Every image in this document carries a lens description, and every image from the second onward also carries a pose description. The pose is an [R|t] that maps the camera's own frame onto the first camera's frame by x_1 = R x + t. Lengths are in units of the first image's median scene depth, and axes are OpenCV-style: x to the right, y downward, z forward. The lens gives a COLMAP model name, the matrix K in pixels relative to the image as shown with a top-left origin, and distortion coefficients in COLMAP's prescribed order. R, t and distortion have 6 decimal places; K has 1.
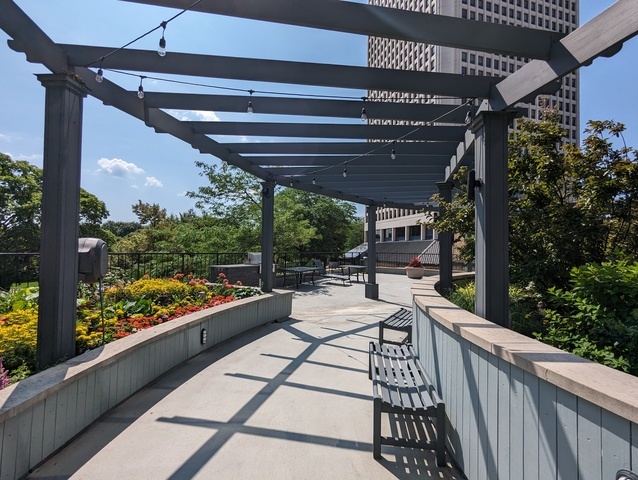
lens RADIAL K [[303.2, 0, 319.0], [0, 303.2, 240.0], [0, 0, 1]] dist [-0.000458, 0.000269]
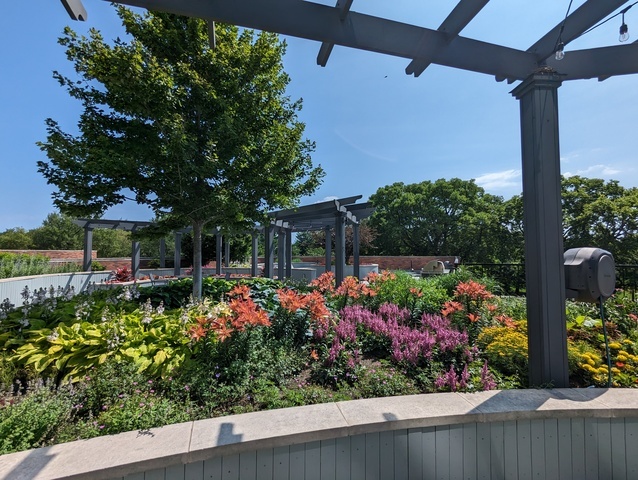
lens RADIAL K [[303.2, 0, 319.0], [0, 303.2, 240.0], [0, 0, 1]] dist [-0.000458, 0.000269]
pose [[0.071507, -0.059480, -0.995665, 0.018506], [0.025801, 0.997997, -0.057766, 0.001039], [0.997106, -0.021559, 0.072898, 0.236716]]
